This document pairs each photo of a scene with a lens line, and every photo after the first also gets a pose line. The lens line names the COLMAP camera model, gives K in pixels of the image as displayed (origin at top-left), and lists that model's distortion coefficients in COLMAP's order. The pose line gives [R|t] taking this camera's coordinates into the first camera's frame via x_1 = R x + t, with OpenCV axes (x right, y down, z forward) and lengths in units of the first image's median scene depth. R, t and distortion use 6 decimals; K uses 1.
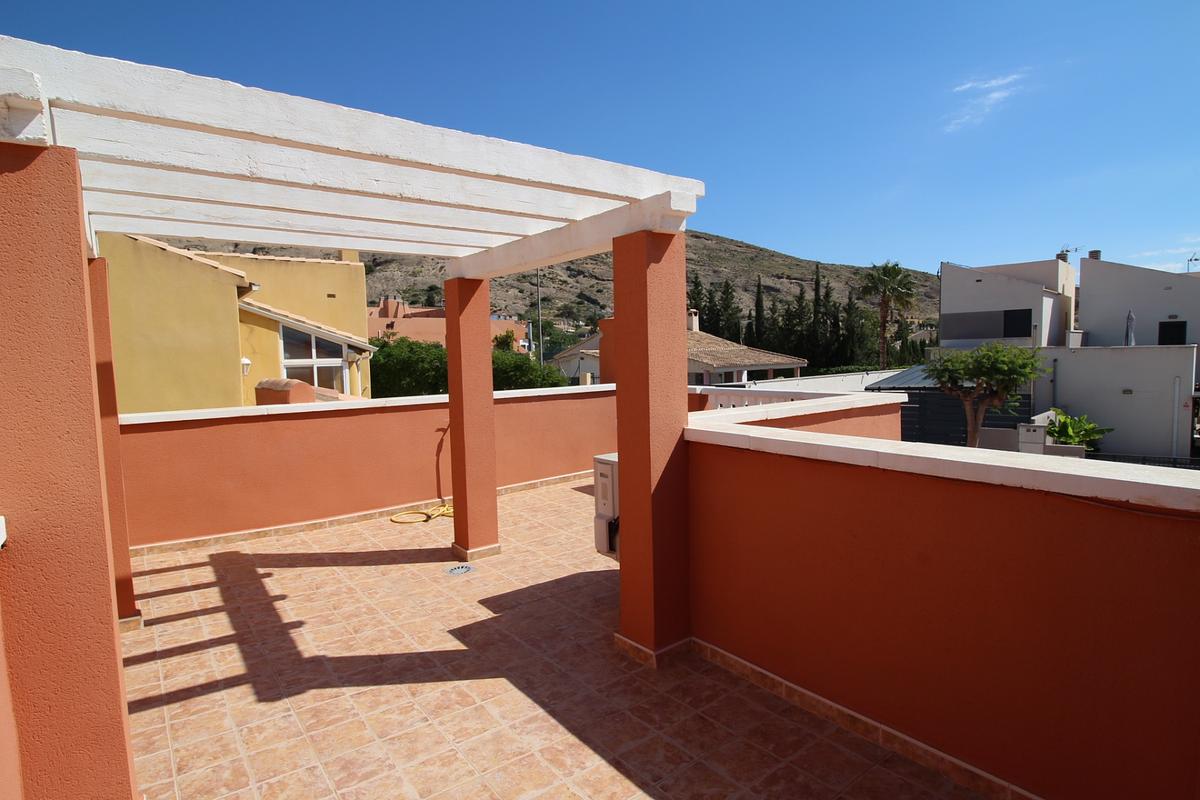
lens RADIAL K [[621.8, 0, 600.0], [0, 621.8, 400.0], [0, 0, 1]] dist [0.001074, -0.000752]
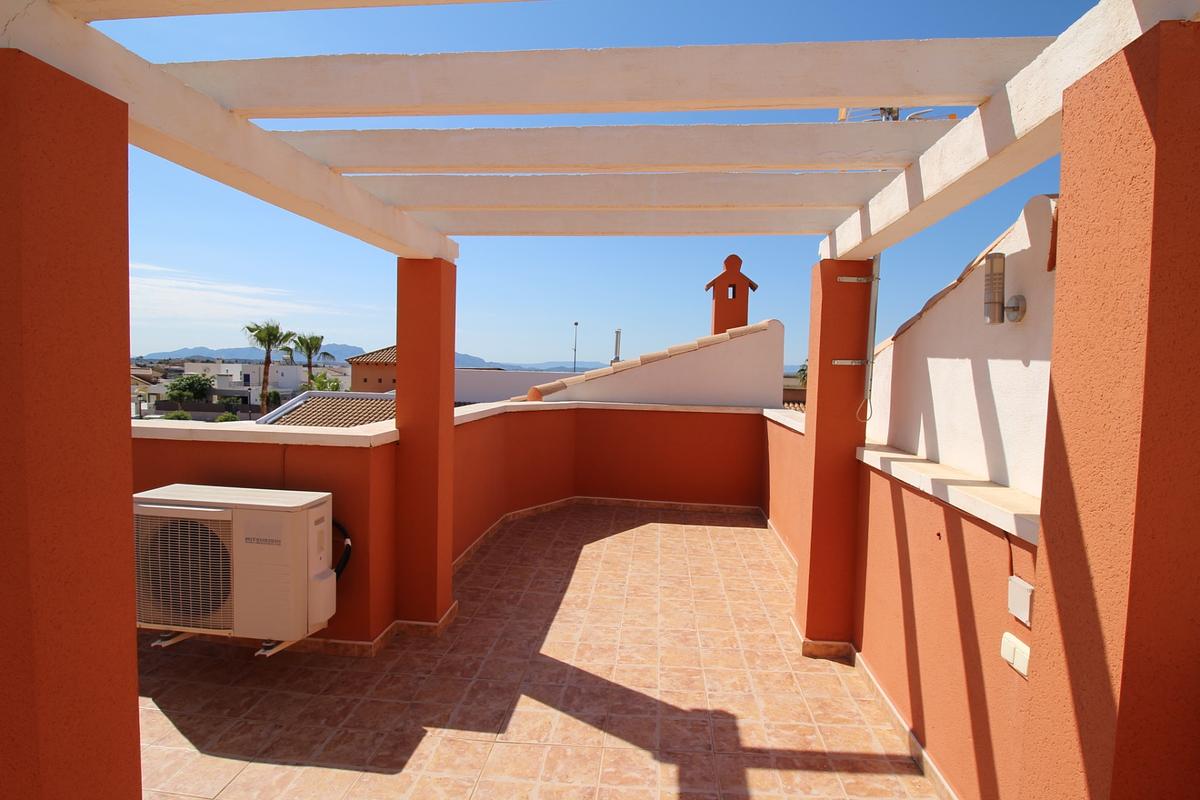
lens RADIAL K [[583.7, 0, 600.0], [0, 583.7, 400.0], [0, 0, 1]] dist [-0.002941, -0.000871]
pose [[-0.726224, -0.031514, 0.686735, -0.985743], [0.046783, 0.994367, 0.095104, -0.105182], [-0.685864, 0.101195, -0.720659, 1.714459]]
